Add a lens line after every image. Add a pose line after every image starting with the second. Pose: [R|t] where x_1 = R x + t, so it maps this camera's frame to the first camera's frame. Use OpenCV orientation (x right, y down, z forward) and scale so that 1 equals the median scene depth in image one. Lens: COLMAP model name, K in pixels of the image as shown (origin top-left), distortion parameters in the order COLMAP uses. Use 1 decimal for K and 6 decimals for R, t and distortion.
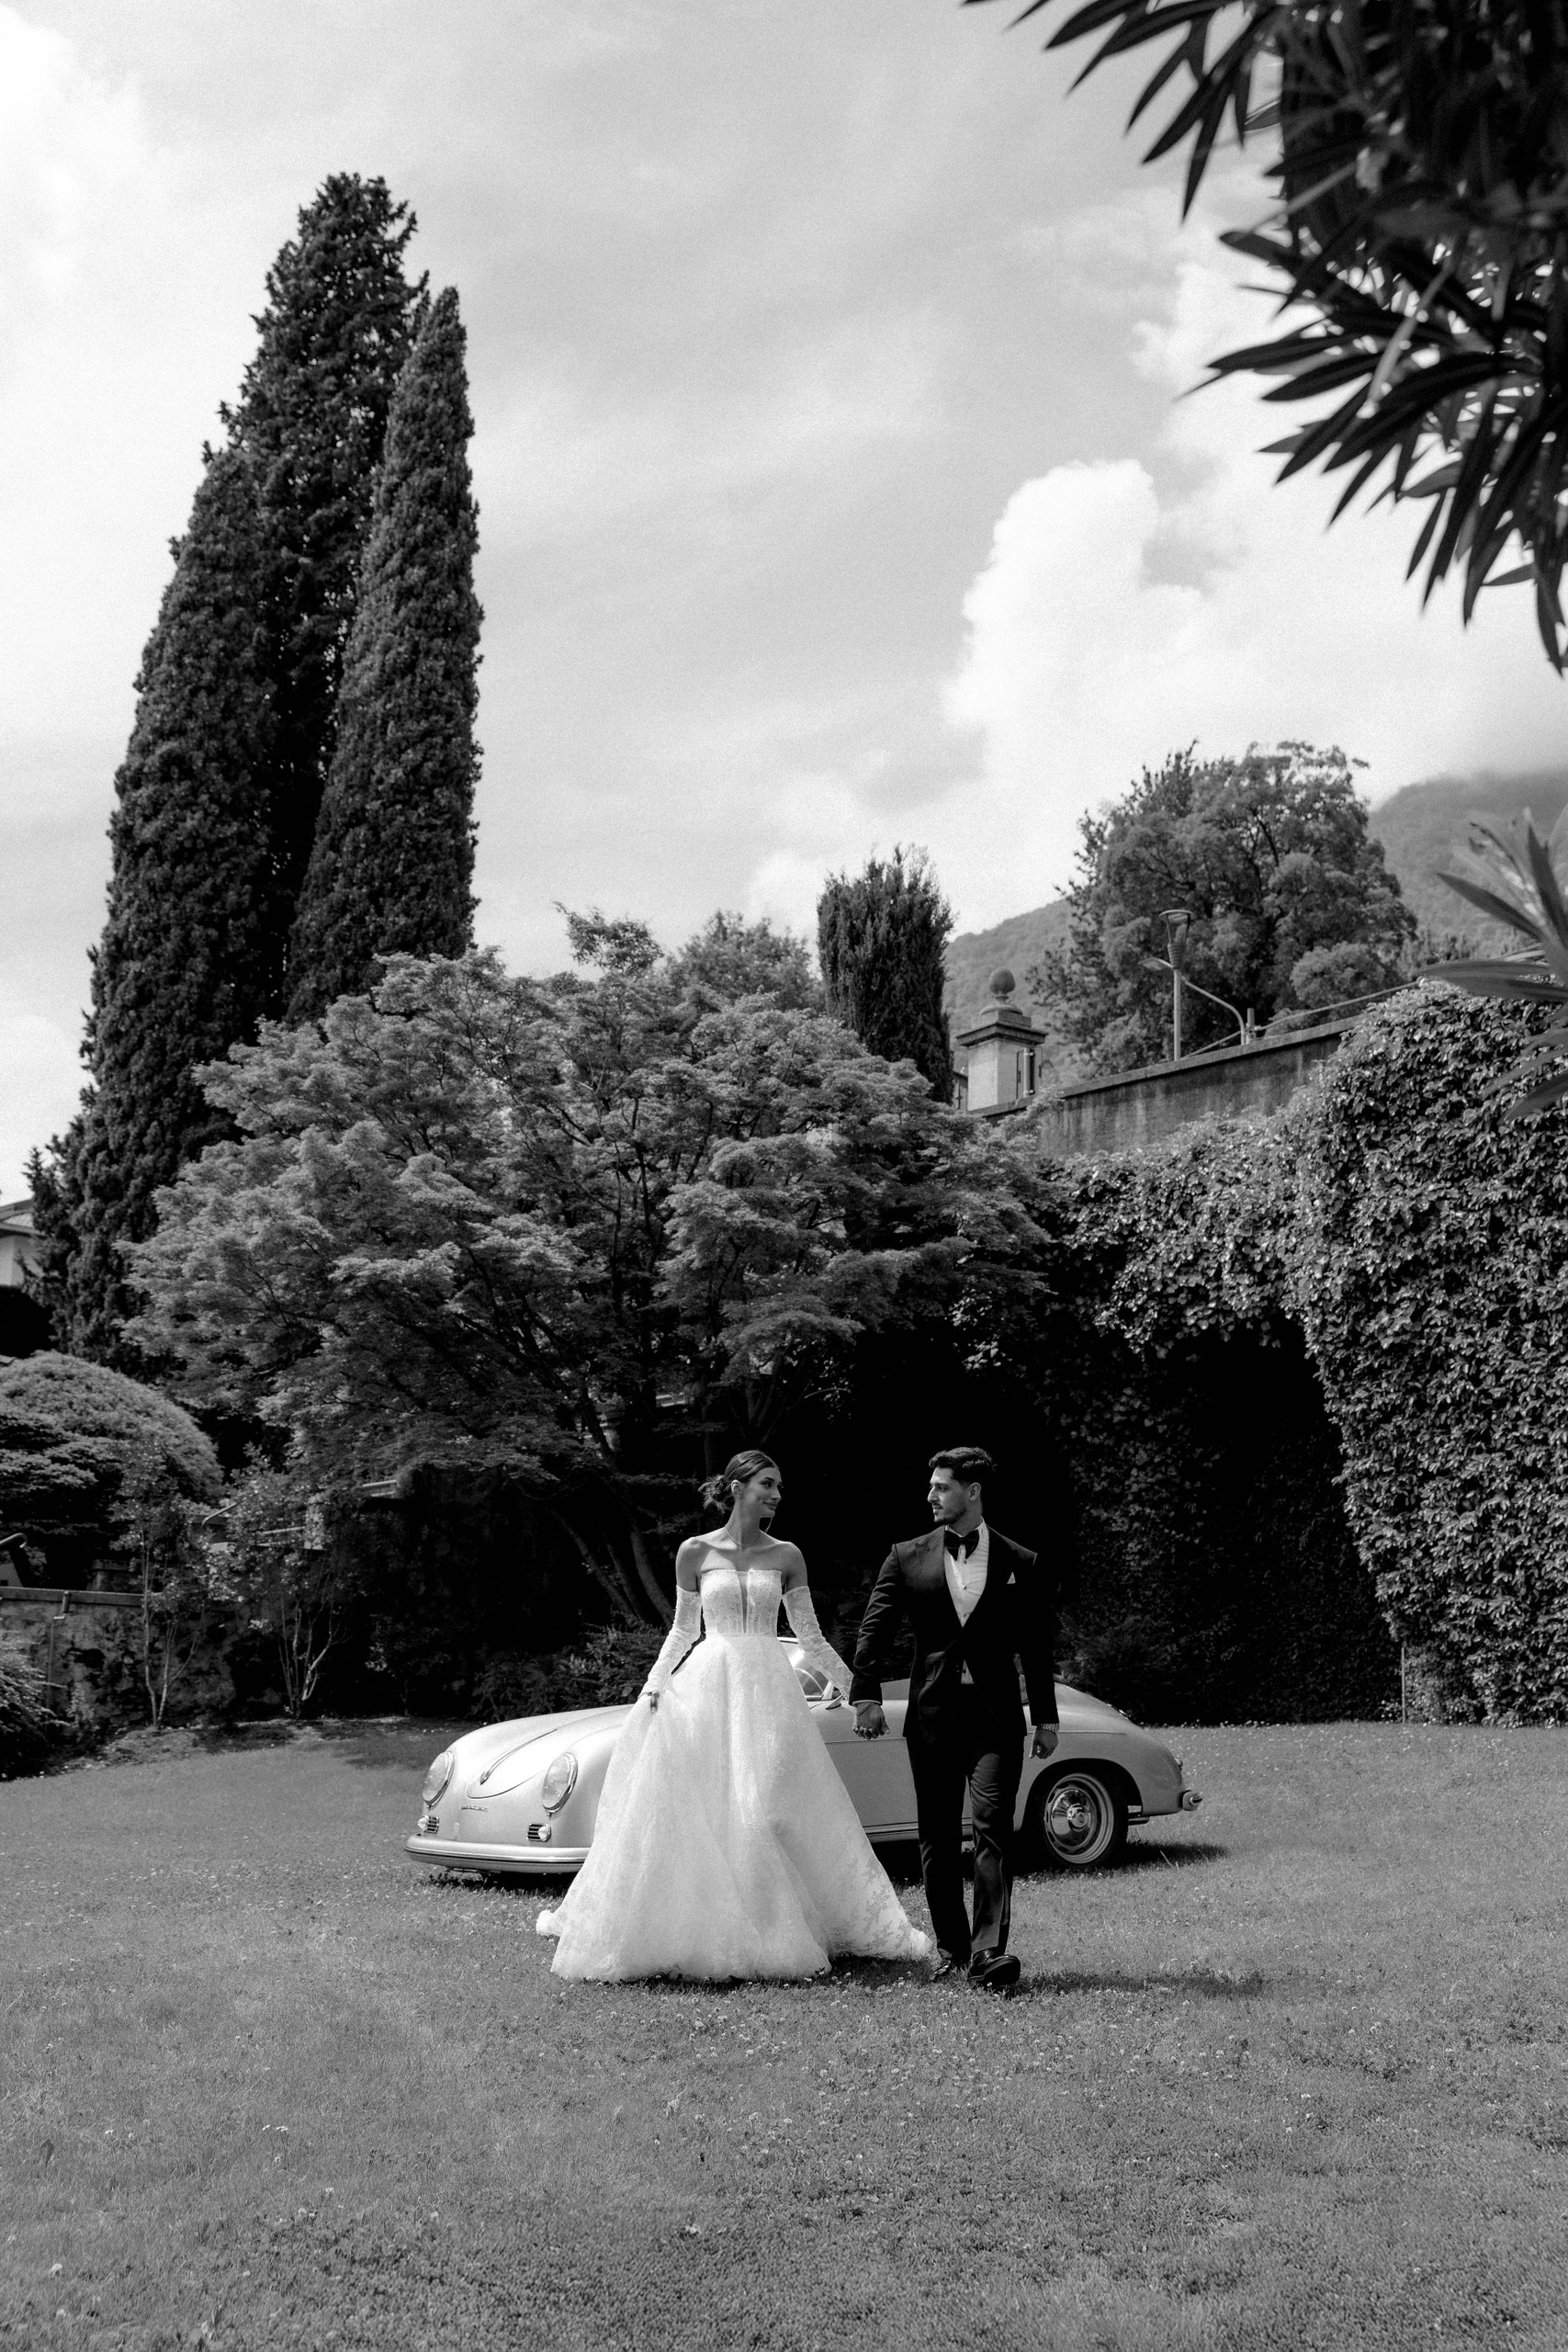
lens RADIAL K [[2578.1, 0, 748.6], [0, 2578.1, 1233.1], [0, 0, 1]] dist [-0.038490, 0.357592]
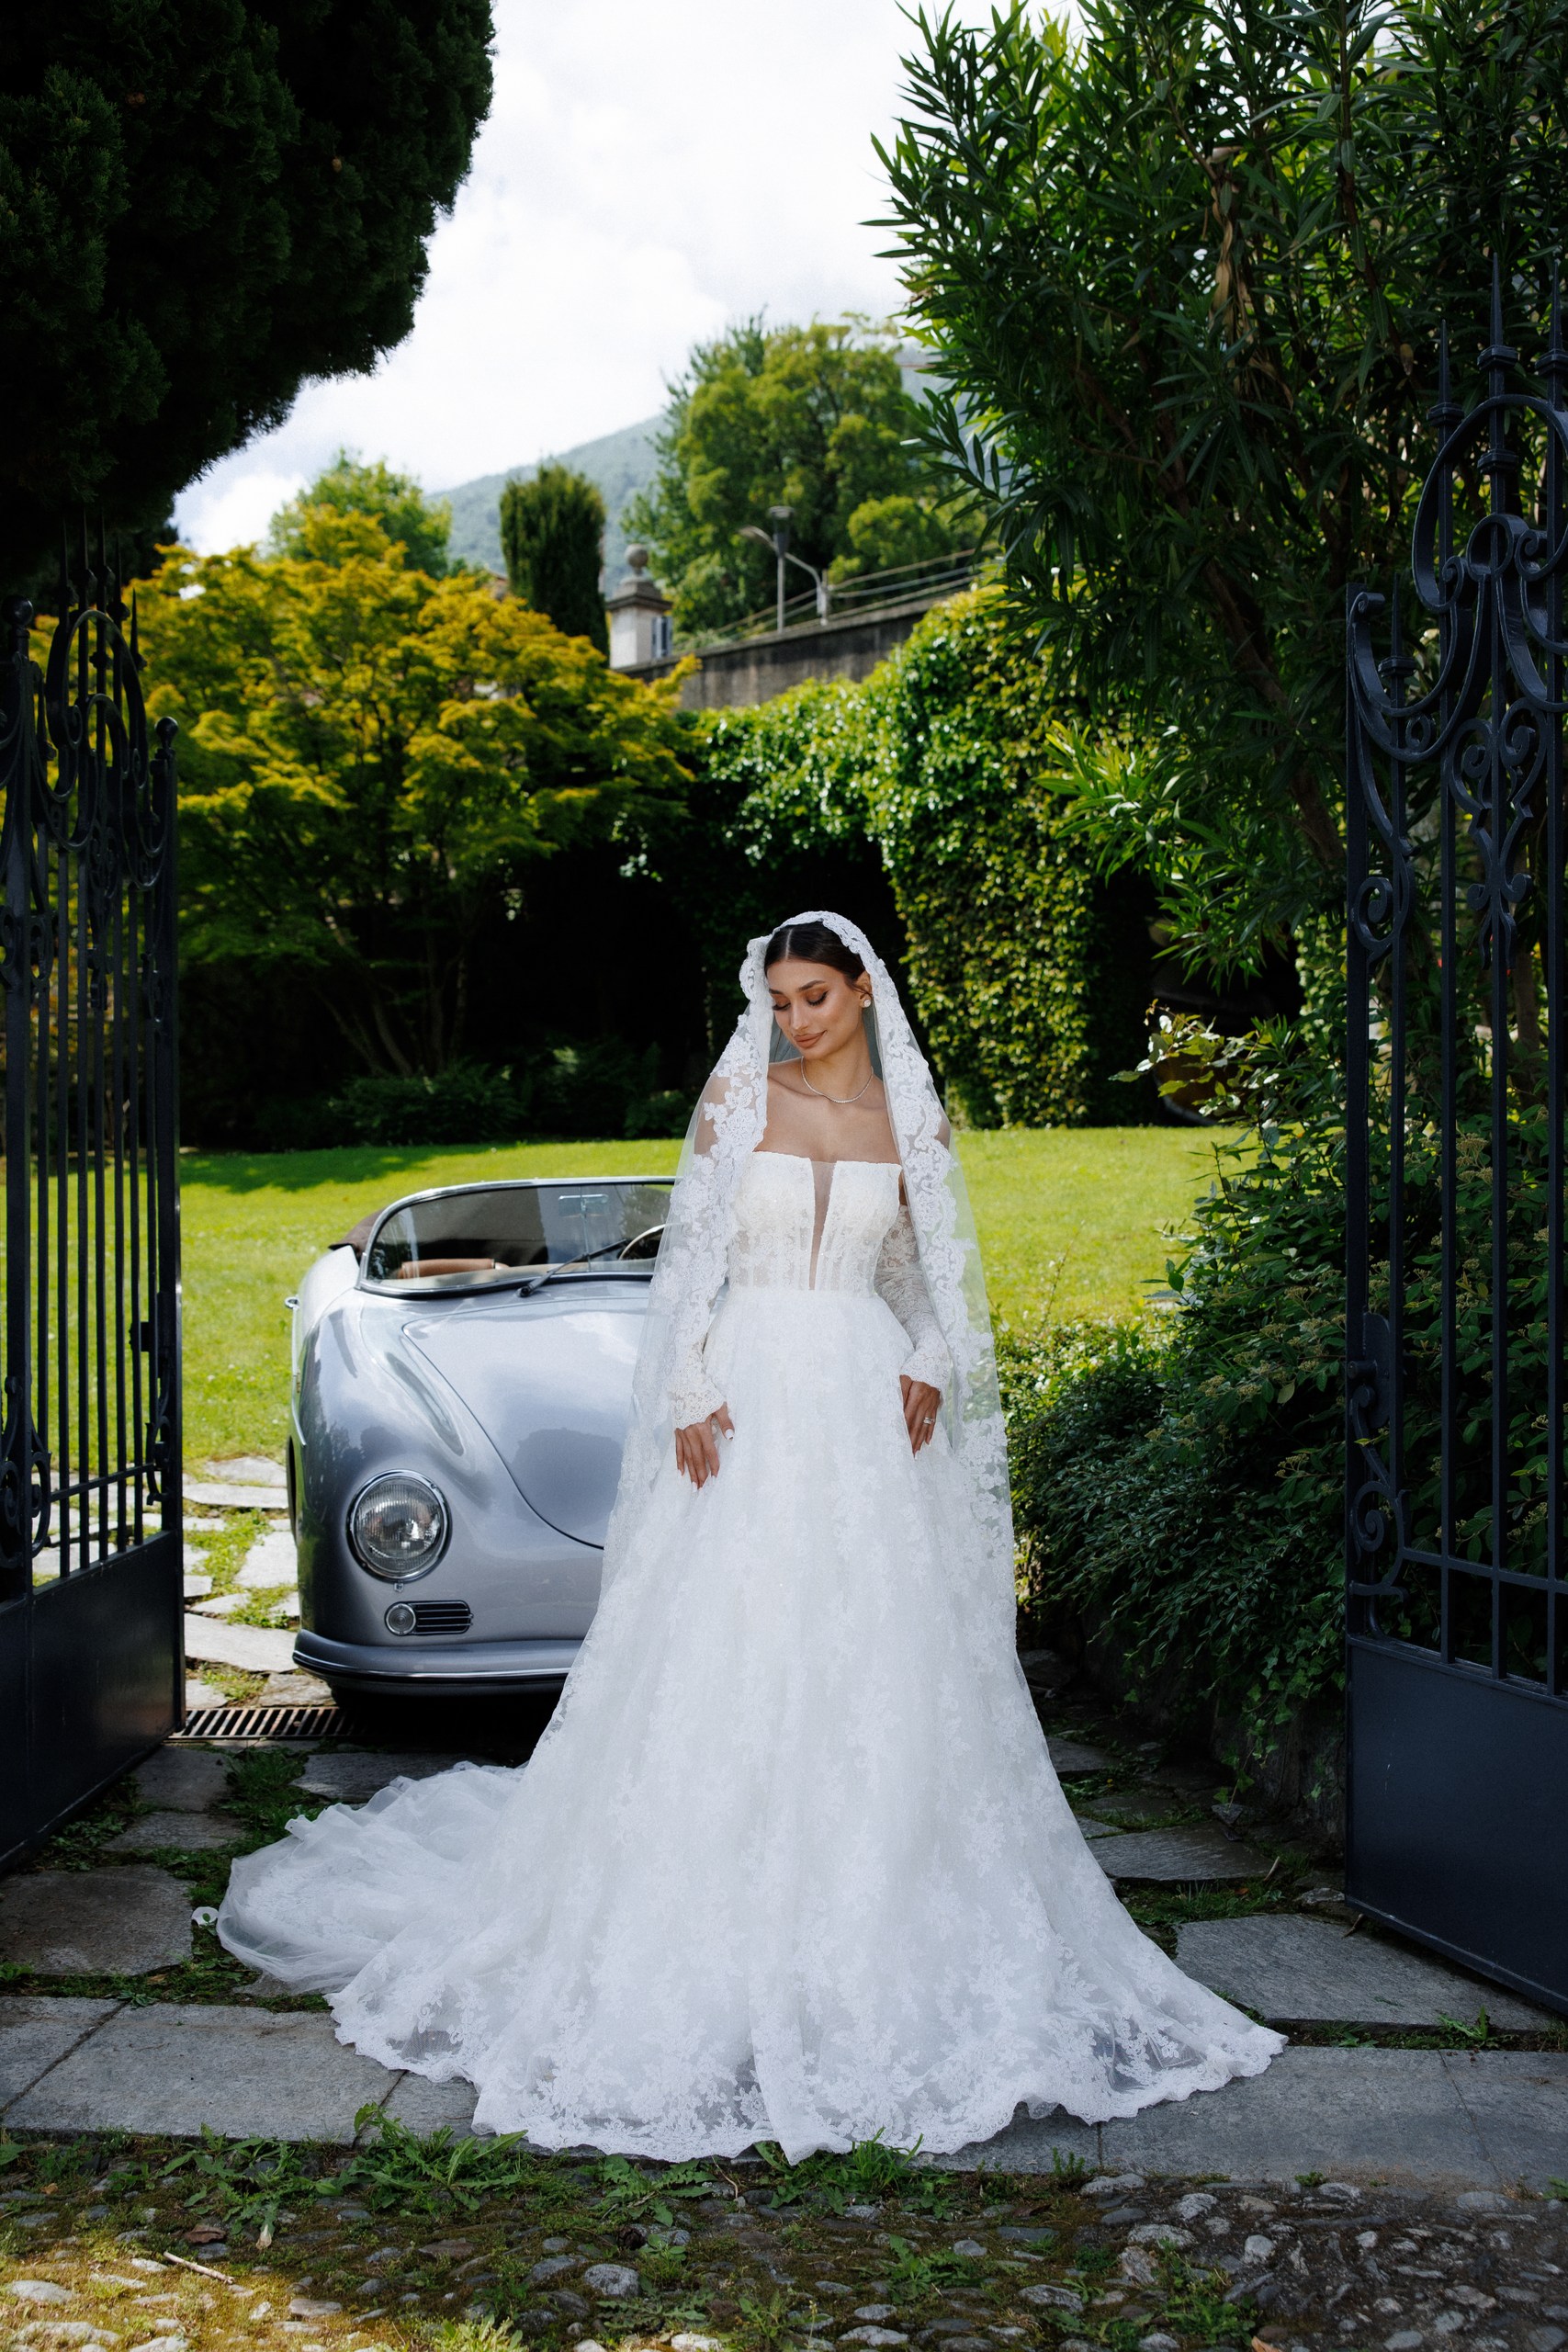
lens RADIAL K [[2258.5, 0, 714.0], [0, 2258.5, 1179.9], [0, 0, 1]] dist [-0.007515, -0.001745]
pose [[0.987954, -0.022728, 0.153068, -0.049852], [-0.007138, 0.981408, 0.191798, -0.016646], [-0.154581, -0.190580, 0.969424, -0.148527]]
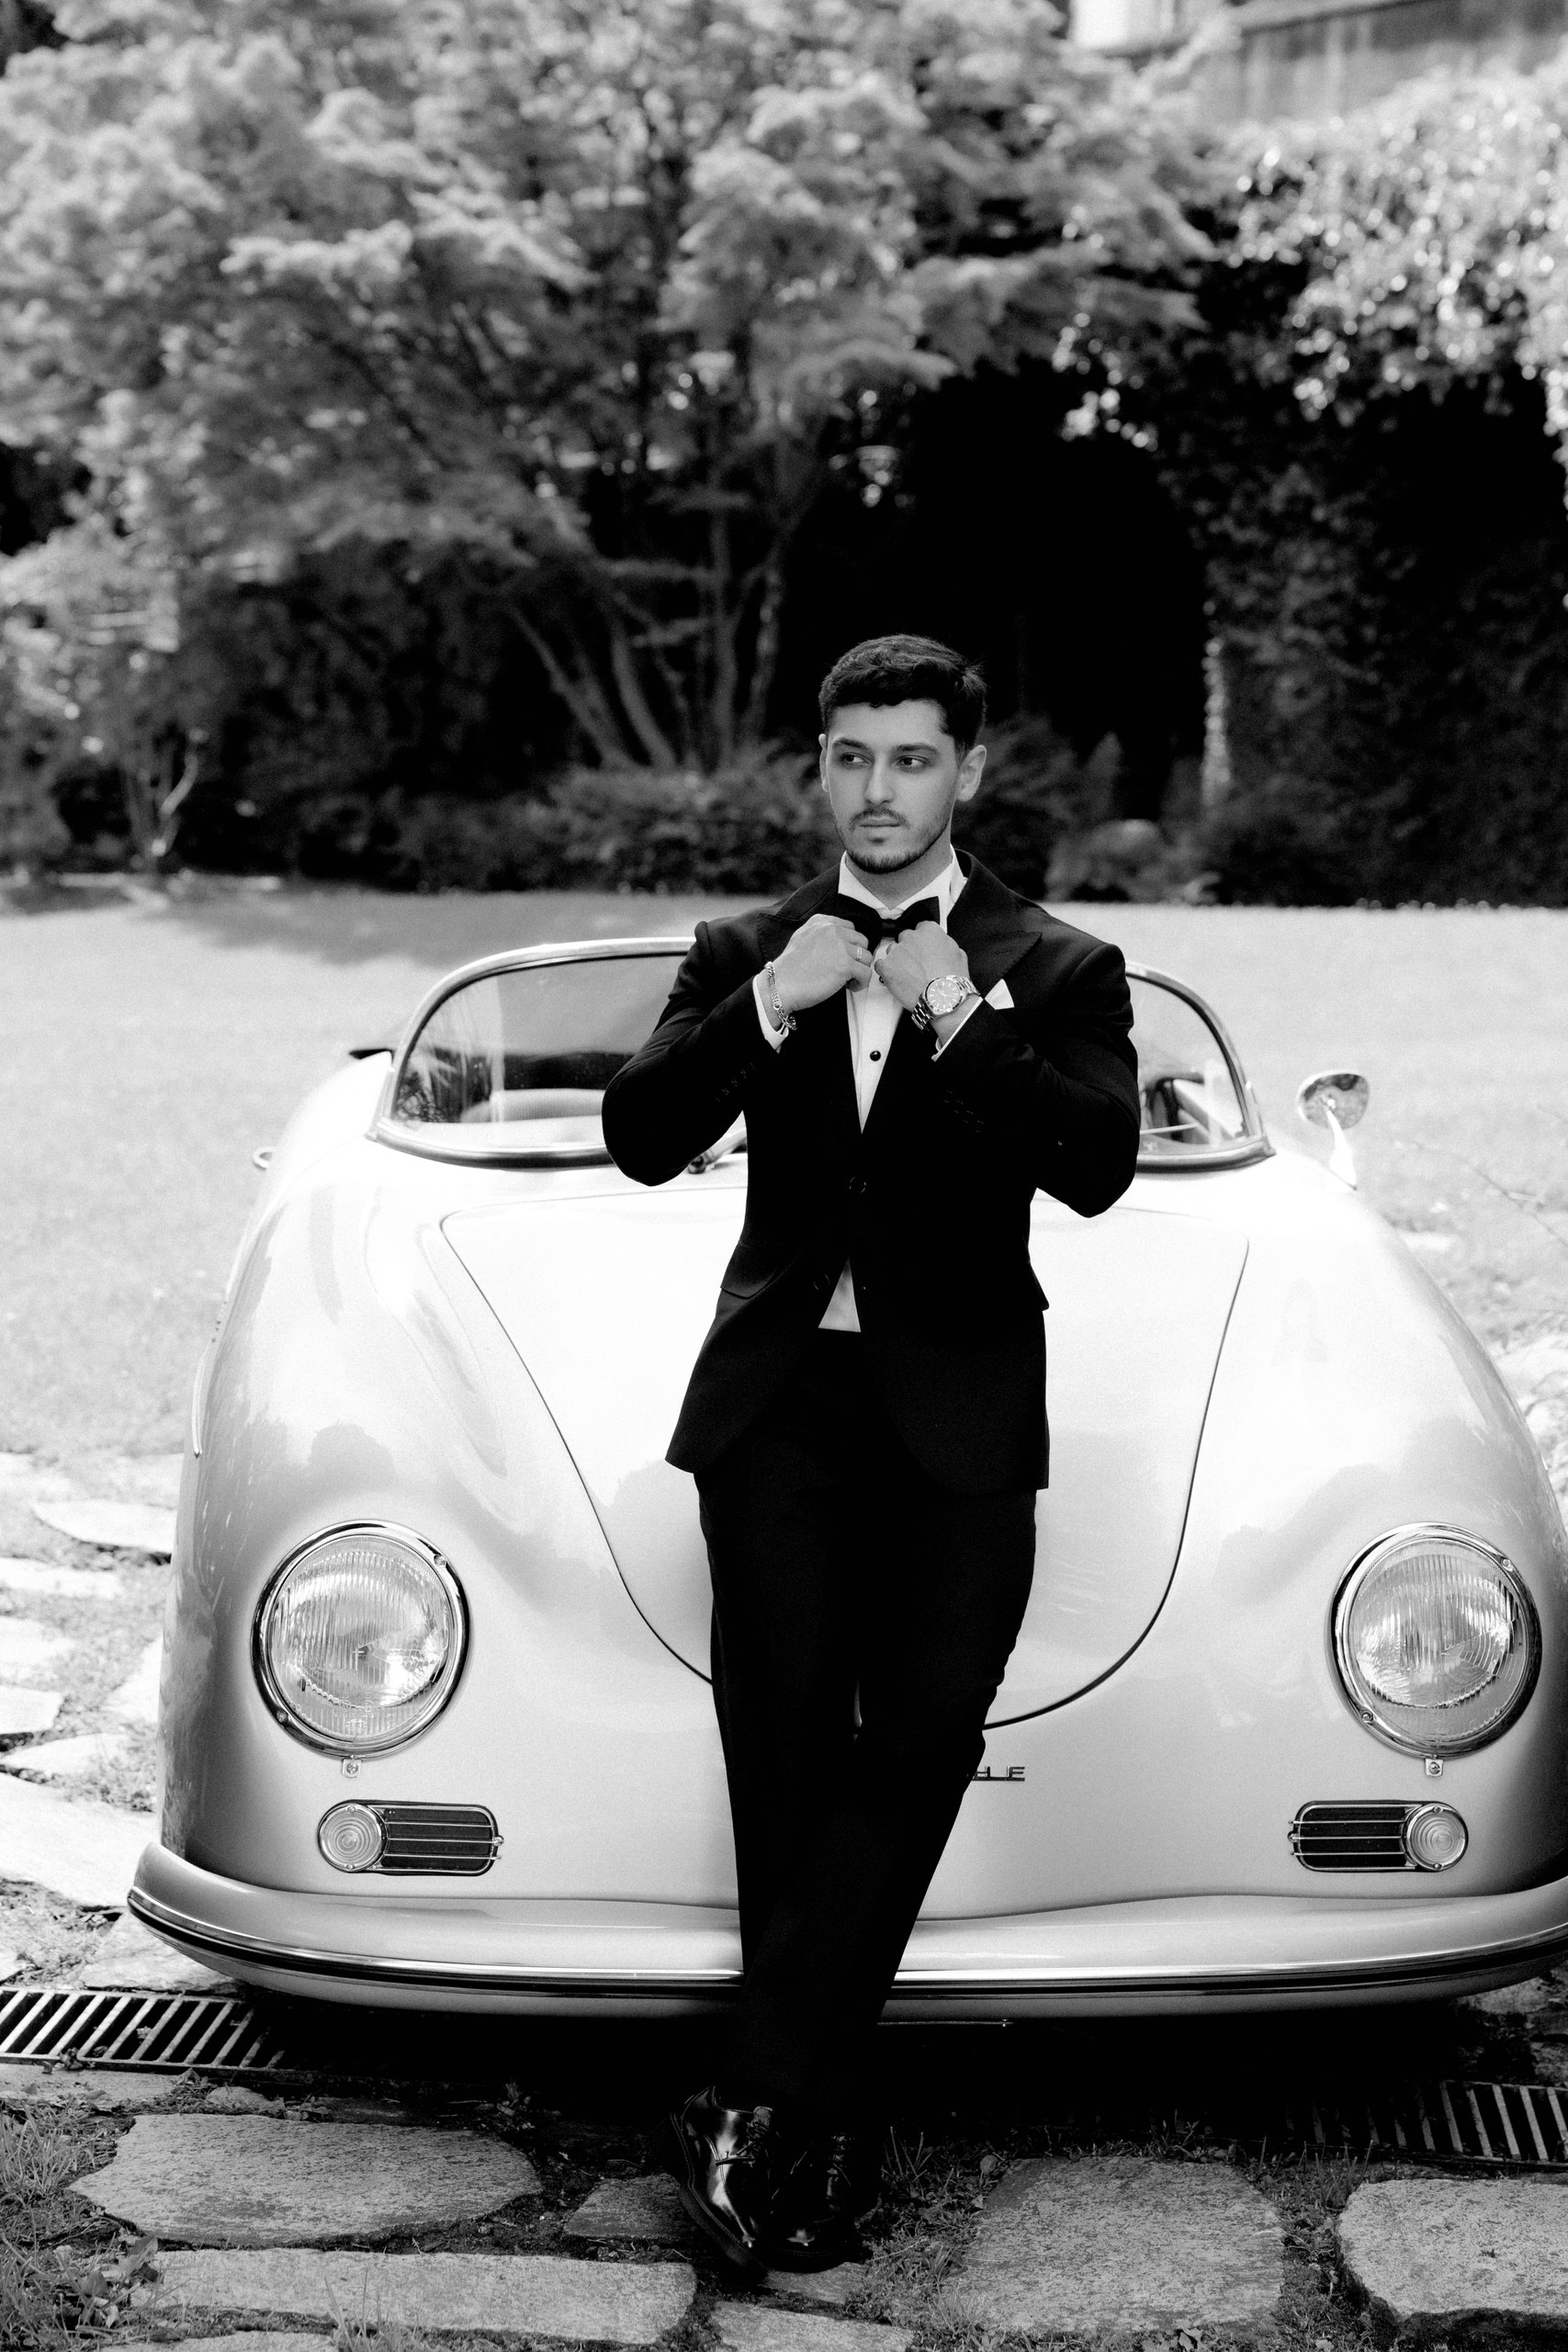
lens RADIAL K [[3884.8, 0, 812.3], [0, 3884.8, 1120.6], [0, 0, 1]] dist [0.163979, 0.032185]
pose [[0.998363, 0.029637, 0.048926, -0.037333], [-0.040117, 0.972470, 0.229548, -0.008106], [-0.040776, -0.231135, 0.972067, -0.112756]]
